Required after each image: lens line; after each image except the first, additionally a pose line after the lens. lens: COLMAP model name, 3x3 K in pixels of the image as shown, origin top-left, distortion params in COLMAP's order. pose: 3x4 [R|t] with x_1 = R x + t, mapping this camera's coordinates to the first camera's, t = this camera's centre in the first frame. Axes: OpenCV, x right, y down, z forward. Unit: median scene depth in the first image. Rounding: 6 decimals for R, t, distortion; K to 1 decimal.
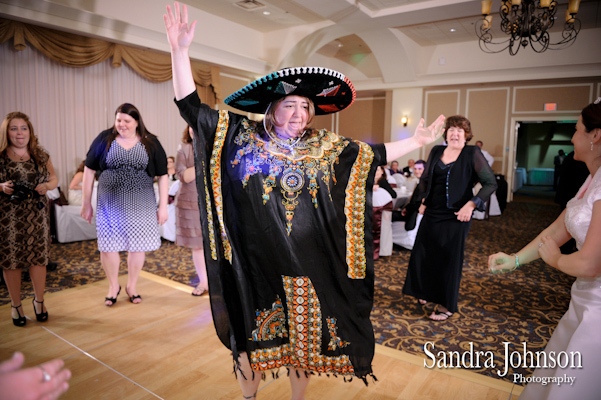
lens RADIAL K [[412.7, 0, 300.5], [0, 412.7, 200.0], [0, 0, 1]] dist [-0.048417, -0.002182]
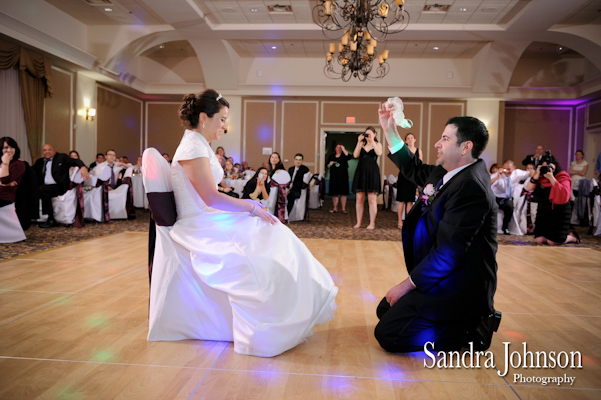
lens RADIAL K [[534.5, 0, 300.5], [0, 534.5, 200.0], [0, 0, 1]] dist [0.002953, -0.000271]
pose [[0.868776, -0.019815, 0.494809, -0.287679], [0.051747, 0.997361, -0.050915, 0.075733], [-0.492494, 0.069839, 0.867509, -0.271226]]
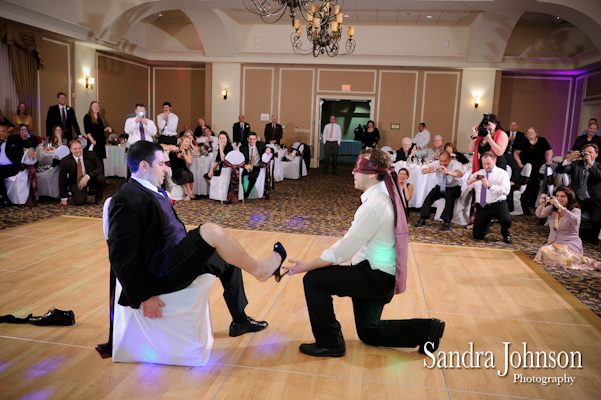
lens RADIAL K [[498.7, 0, 300.5], [0, 498.7, 200.0], [0, 0, 1]] dist [-0.010105, -0.002467]
pose [[0.905824, -0.045637, 0.421189, -0.144934], [0.027879, 0.998447, 0.048227, 0.028536], [-0.422736, -0.031943, 0.905690, -0.298121]]
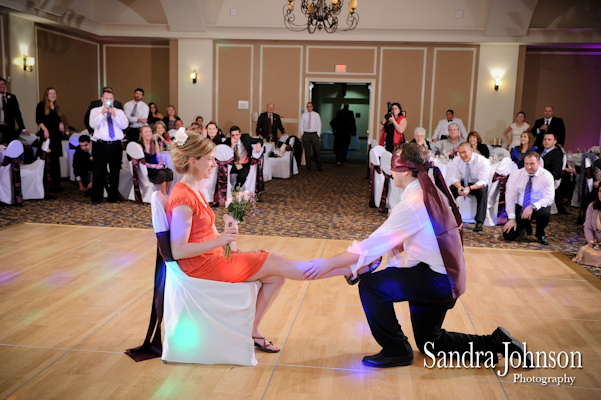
lens RADIAL K [[621.2, 0, 300.5], [0, 621.2, 200.0], [0, 0, 1]] dist [0.052712, -0.003511]
pose [[0.886643, -0.056069, 0.459044, -0.198202], [0.043331, 0.998329, 0.038244, 0.032865], [-0.460421, -0.014018, 0.887590, -0.331814]]
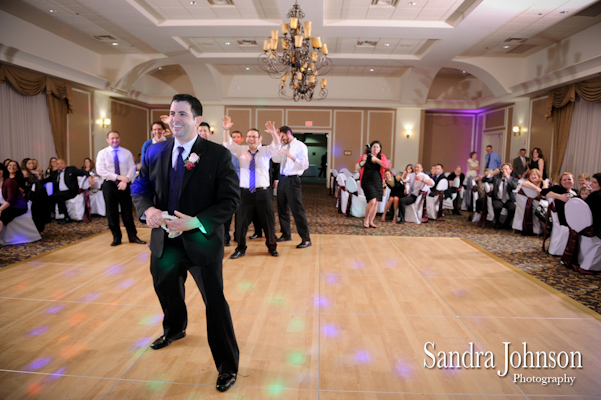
lens RADIAL K [[412.7, 0, 300.5], [0, 412.7, 200.0], [0, 0, 1]] dist [-0.048417, -0.002182]
pose [[0.850404, -0.060158, 0.522680, -0.245680], [0.059838, 0.998054, 0.017515, 0.031388], [-0.522716, 0.016382, 0.852349, -0.318667]]
